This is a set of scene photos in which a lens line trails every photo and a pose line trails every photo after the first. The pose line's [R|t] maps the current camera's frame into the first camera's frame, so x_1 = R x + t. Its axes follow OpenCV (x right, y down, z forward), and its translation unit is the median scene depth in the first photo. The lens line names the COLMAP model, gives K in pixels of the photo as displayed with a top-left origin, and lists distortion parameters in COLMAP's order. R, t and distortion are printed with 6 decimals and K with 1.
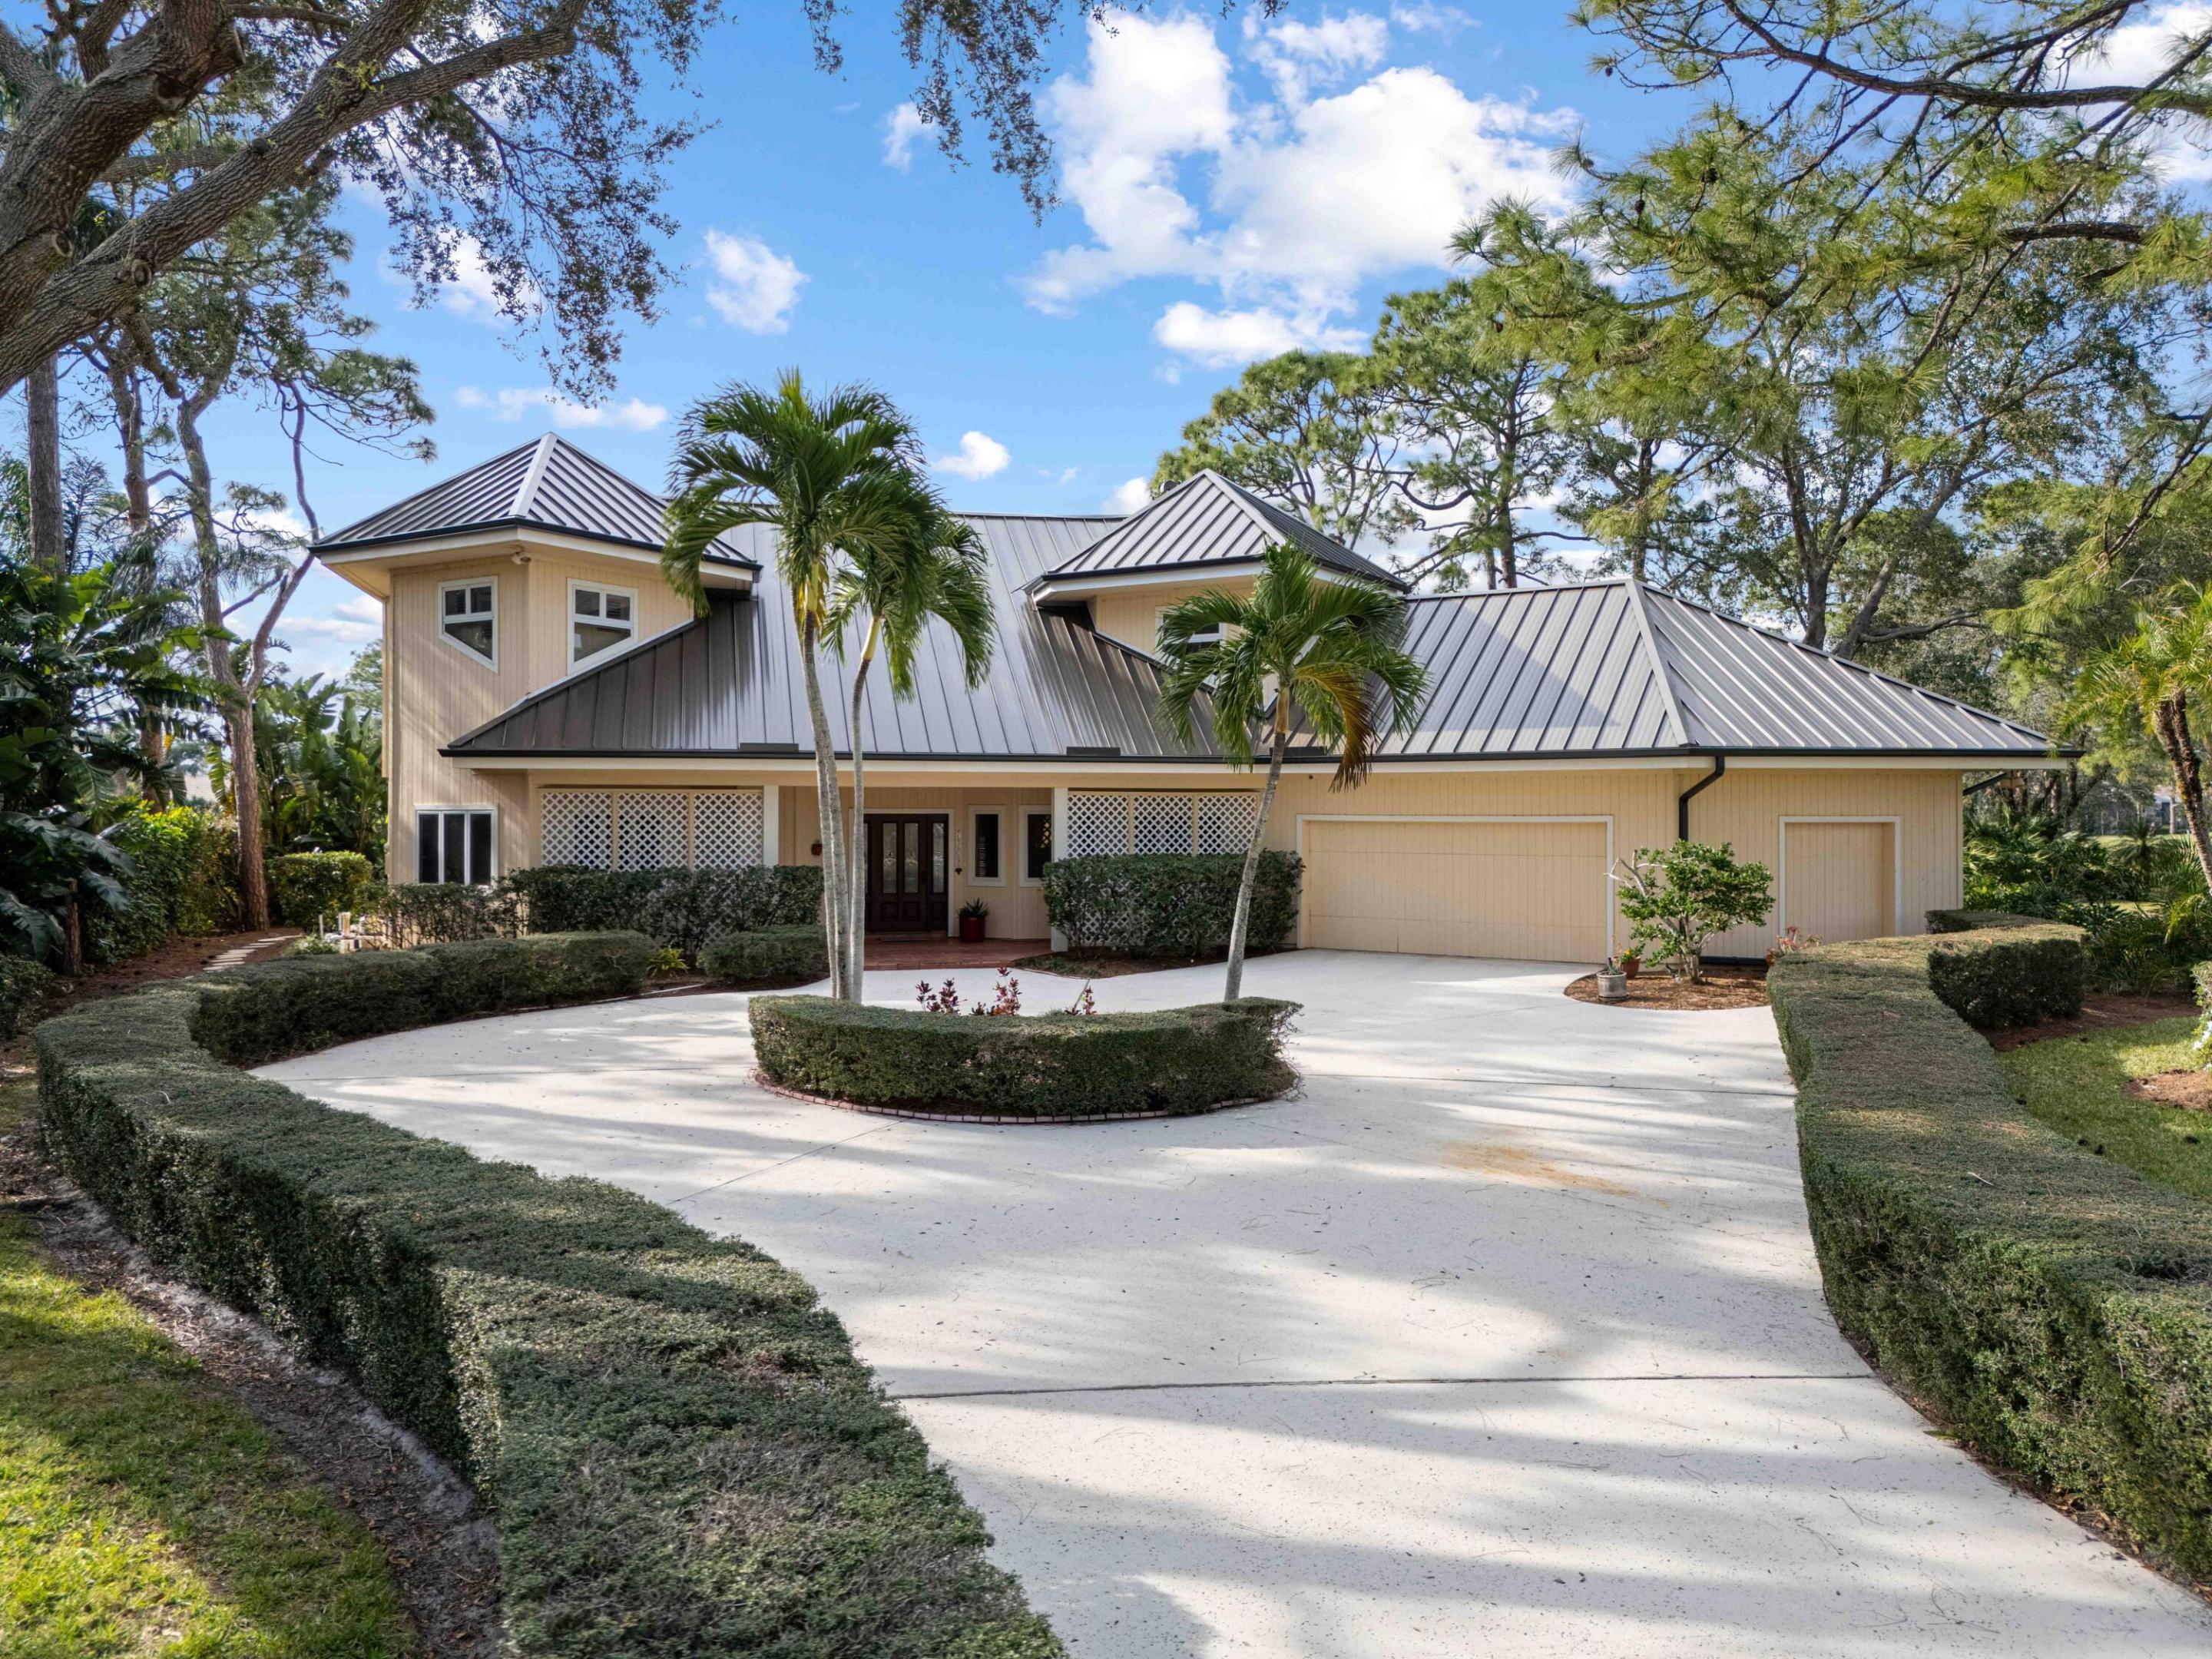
lens RADIAL K [[1652.6, 0, 1099.8], [0, 1652.6, 789.0], [0, 0, 1]] dist [0.055940, -0.046821]
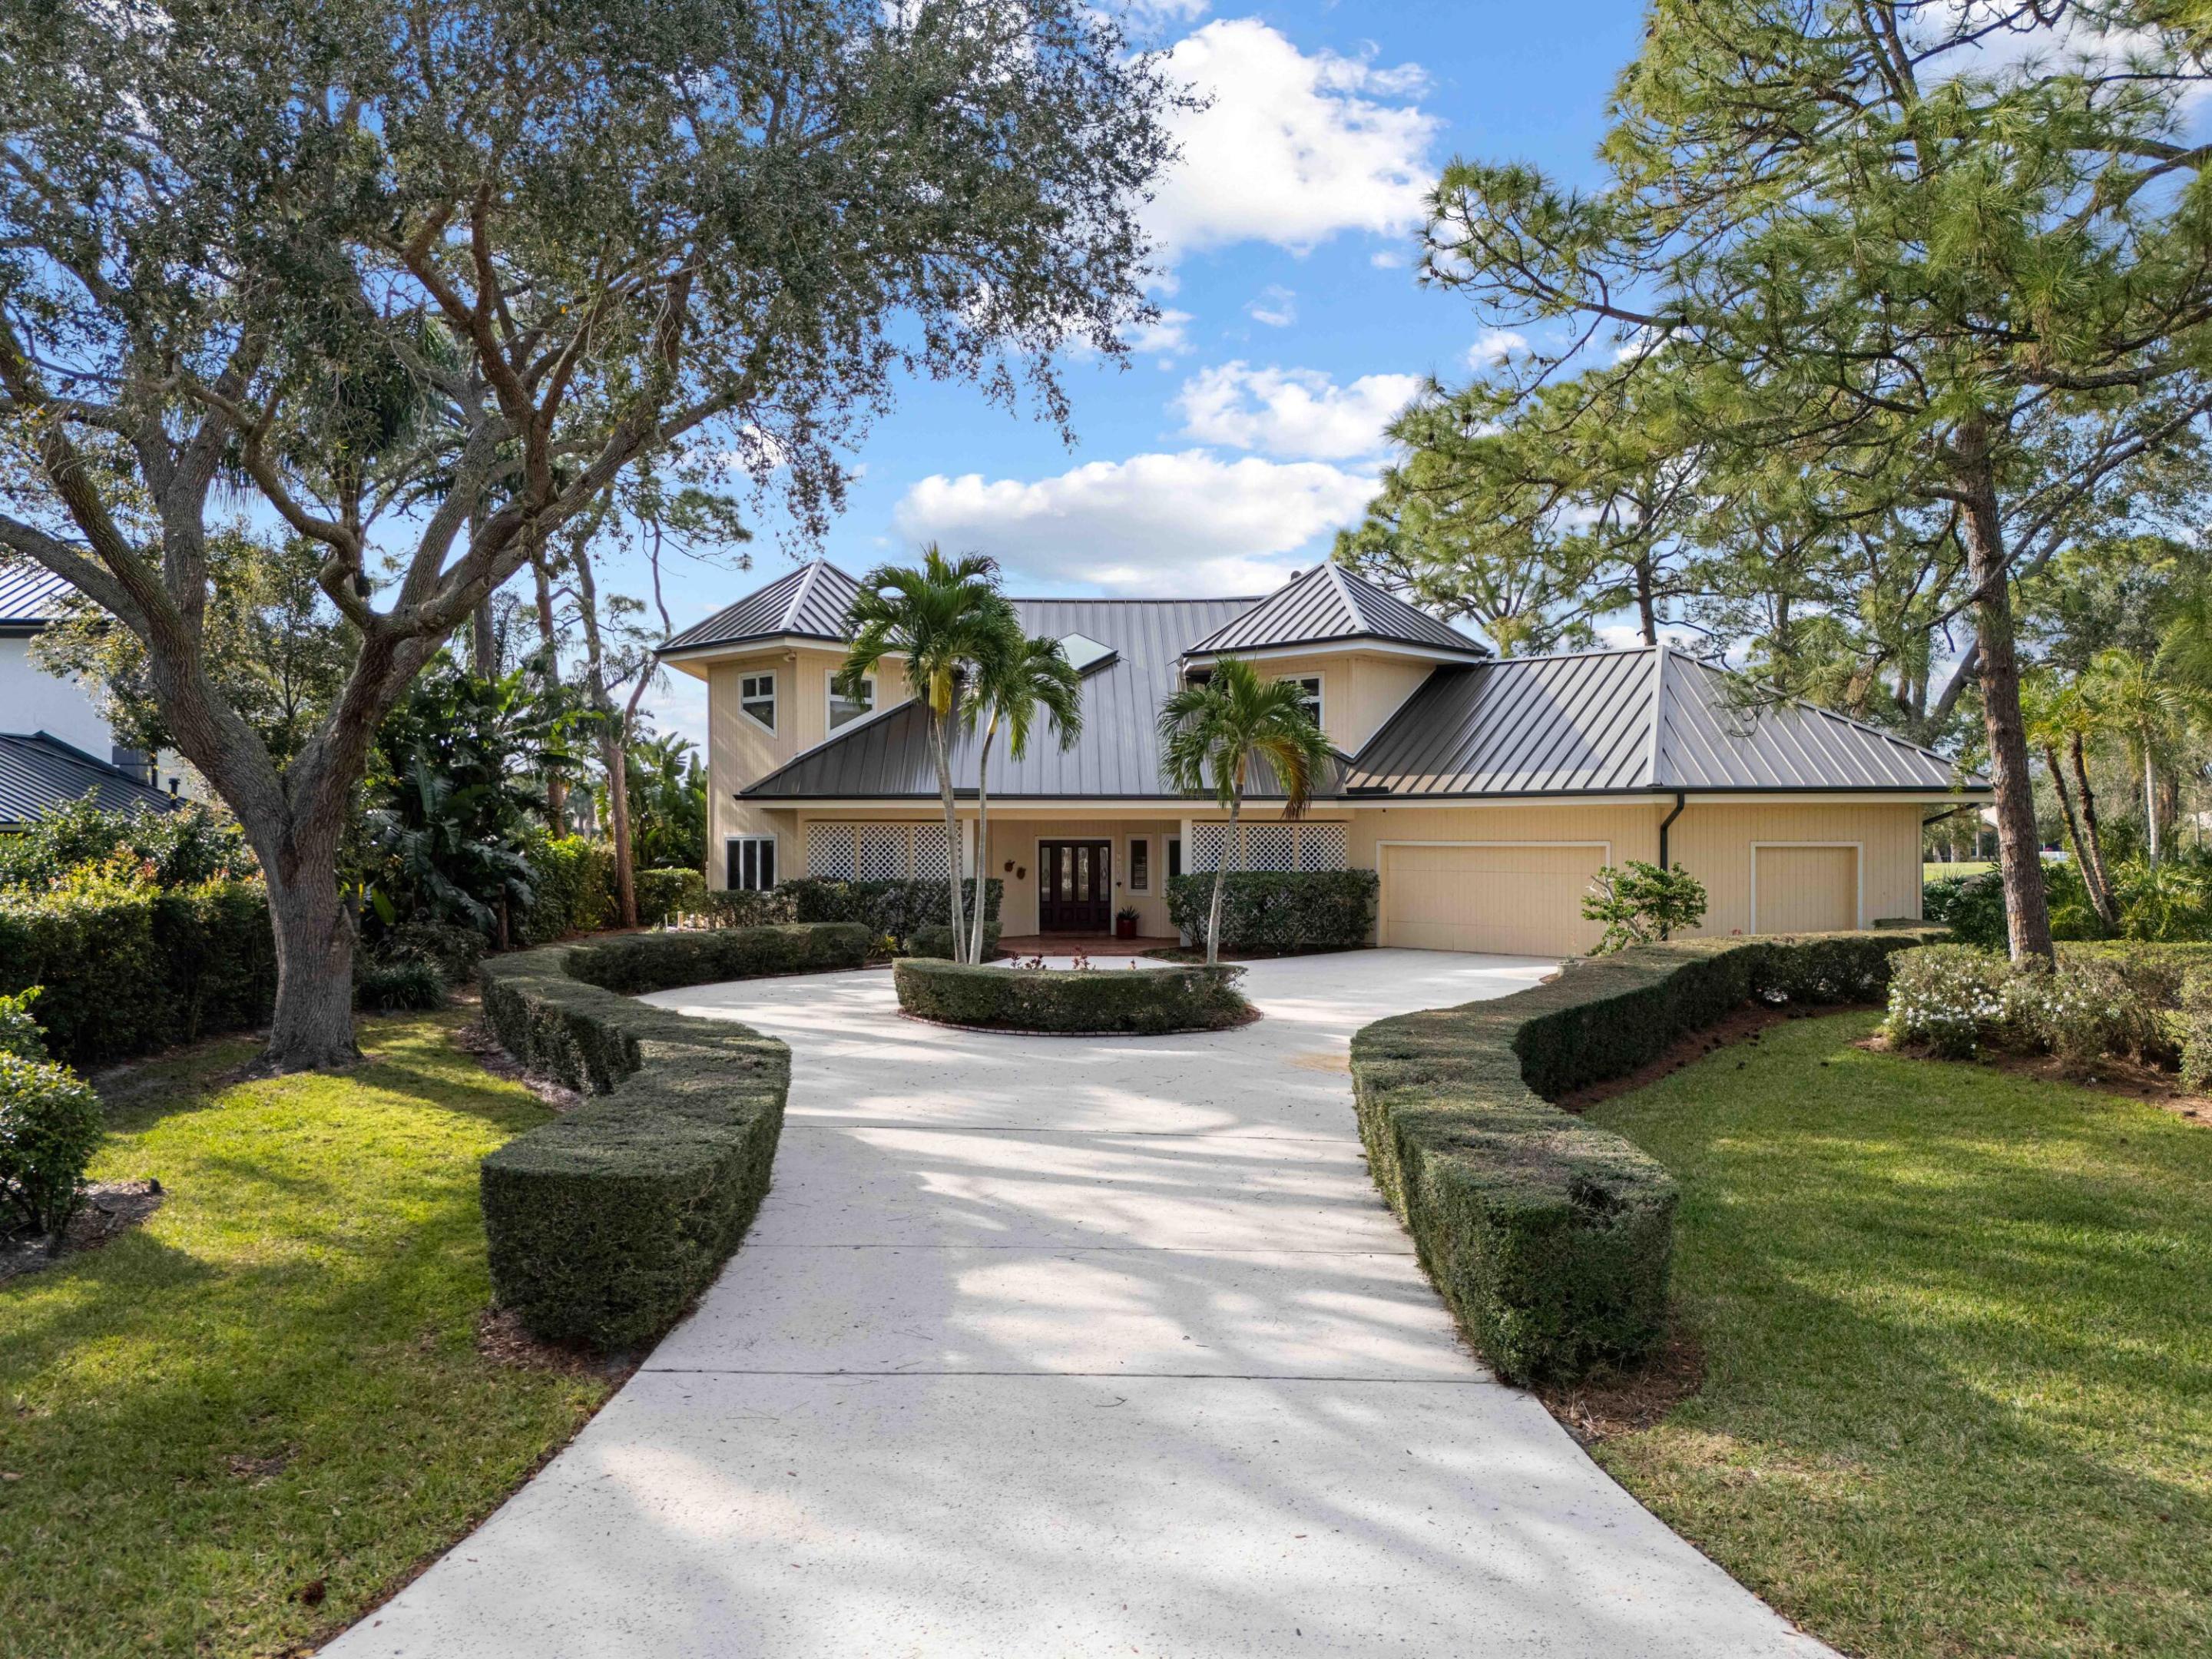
lens RADIAL K [[1626.3, 0, 1097.2], [0, 1626.3, 841.8], [0, 0, 1]] dist [0.068053, -0.066338]
pose [[0.978821, -0.000632, -0.204719, 0.180235], [0.003804, 0.999879, 0.015101, -0.003515], [0.204685, -0.015560, 0.978704, -0.281342]]
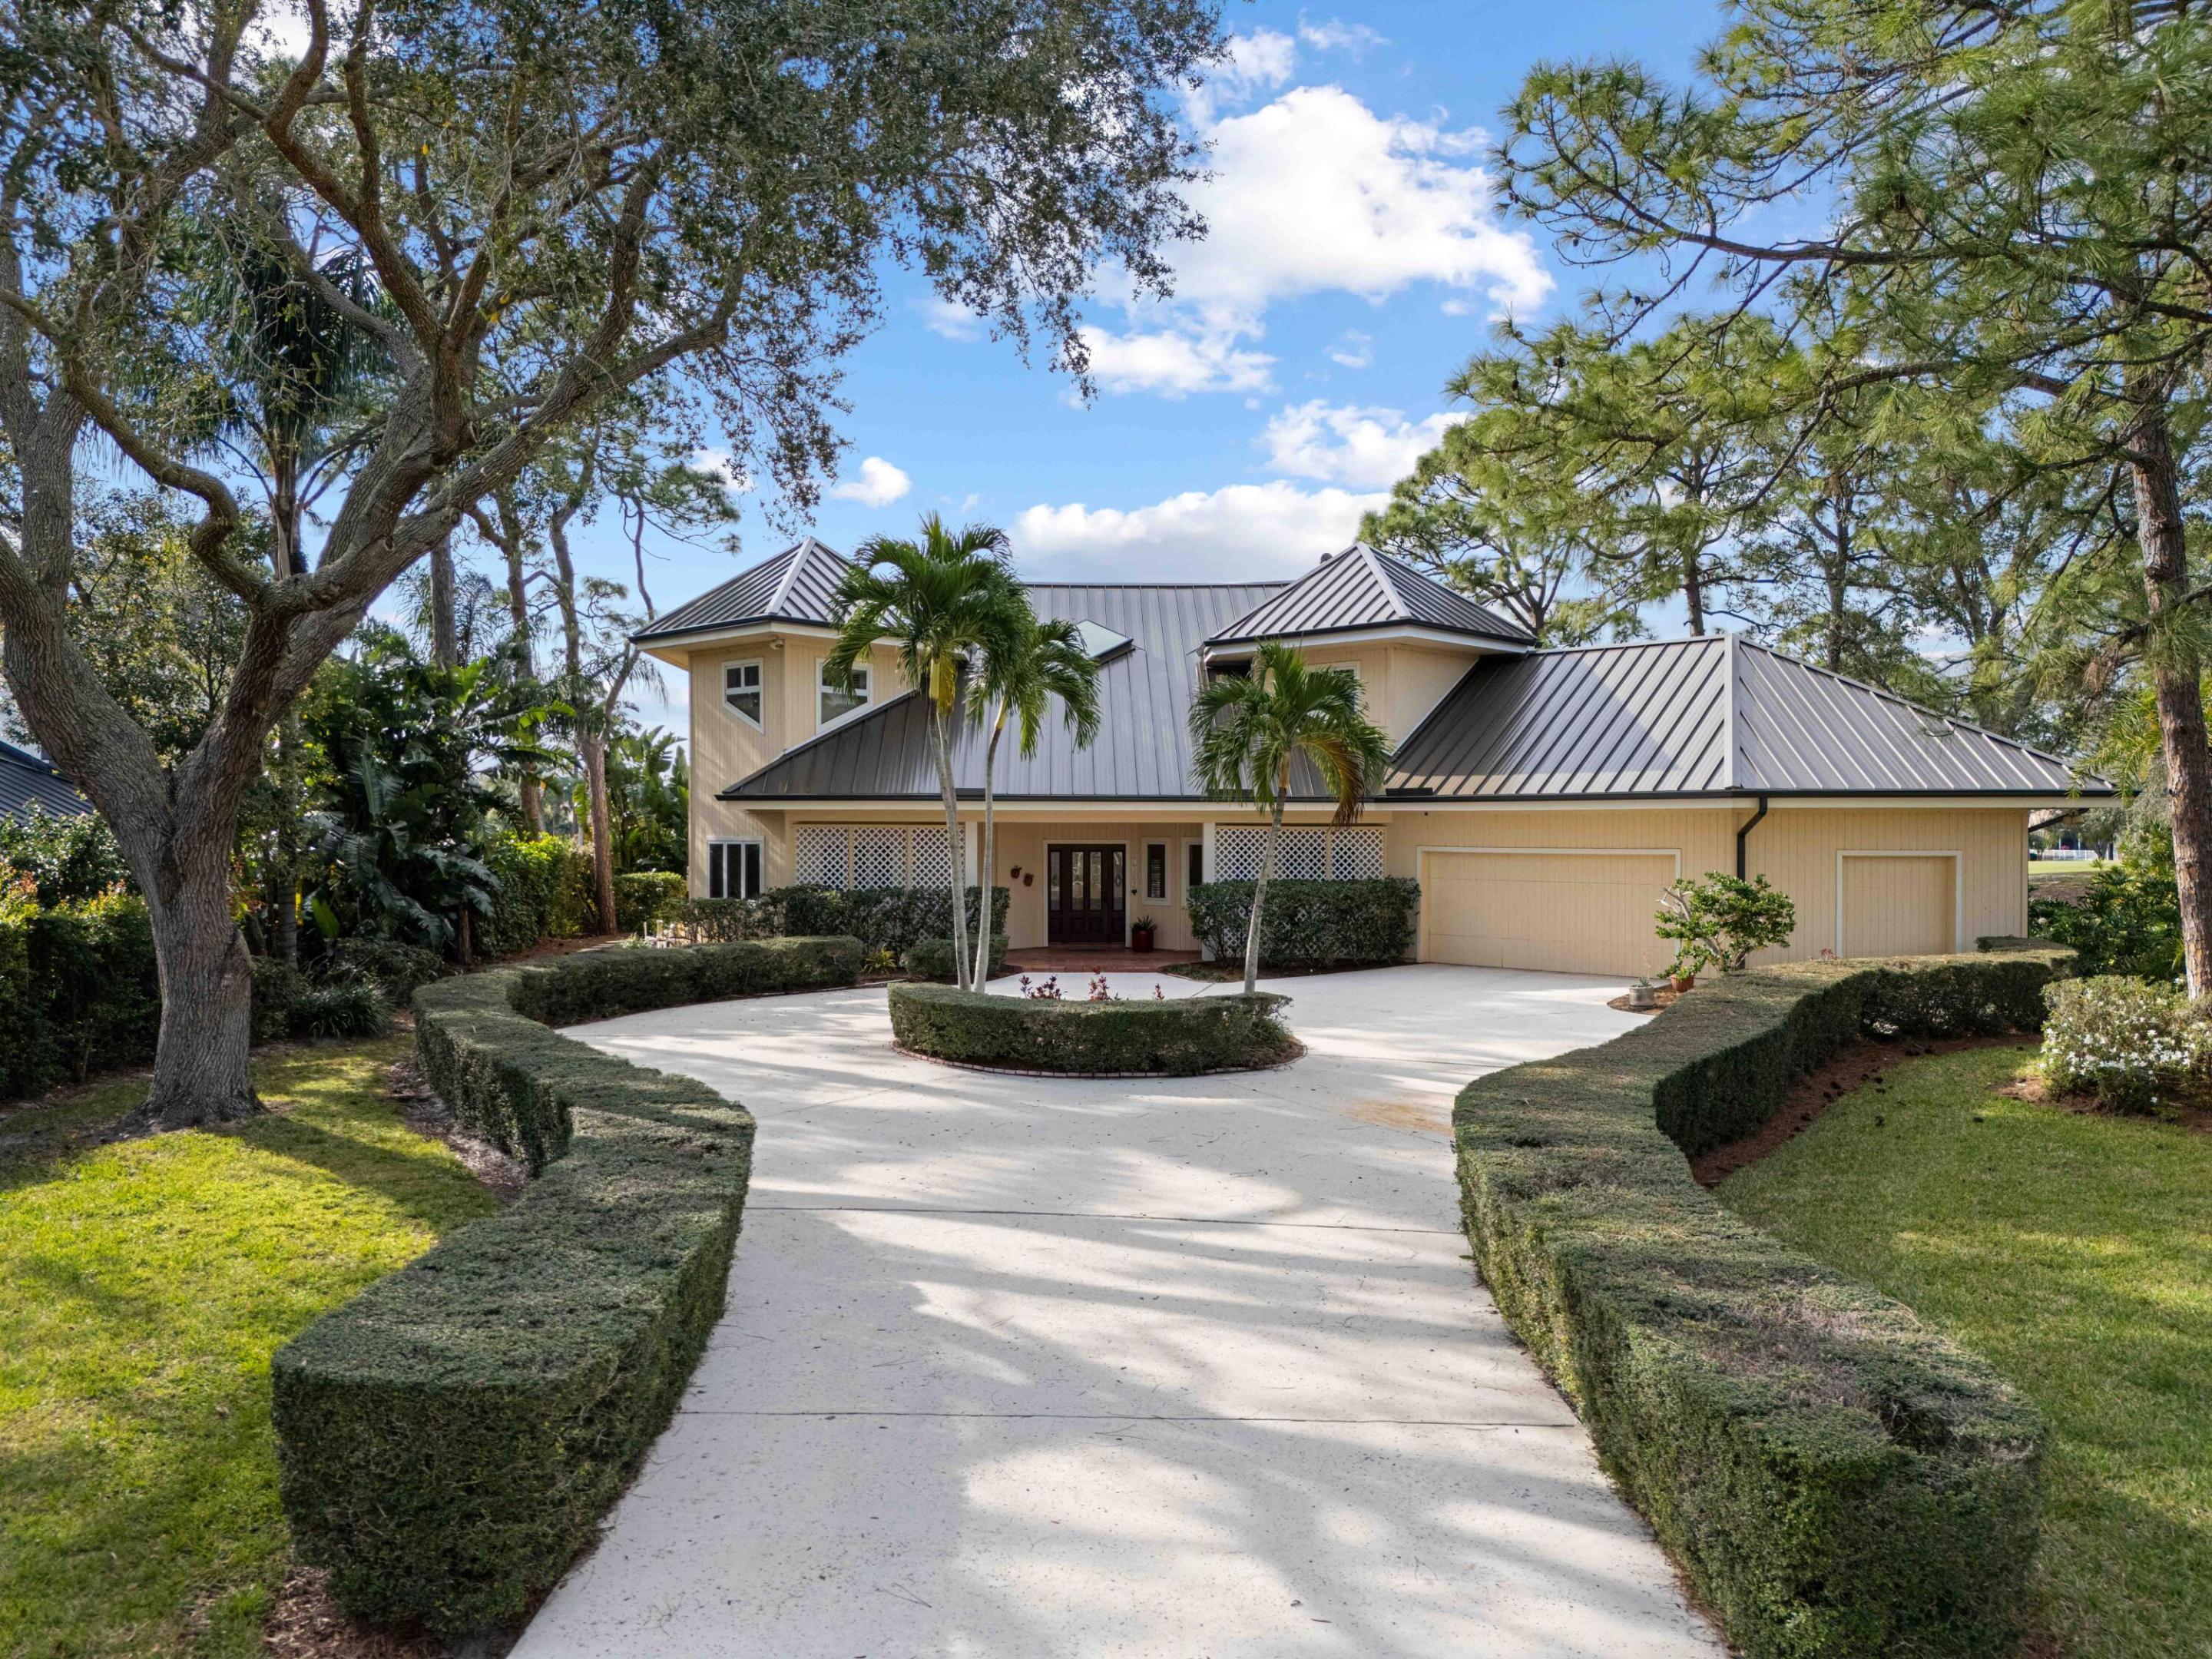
lens RADIAL K [[1626.3, 0, 1097.2], [0, 1626.3, 841.8], [0, 0, 1]] dist [0.068053, -0.066338]
pose [[0.978791, 0.002705, -0.204843, 0.146107], [0.001181, 0.999822, 0.018846, -0.010341], [0.204858, -0.018689, 0.978613, -0.173577]]
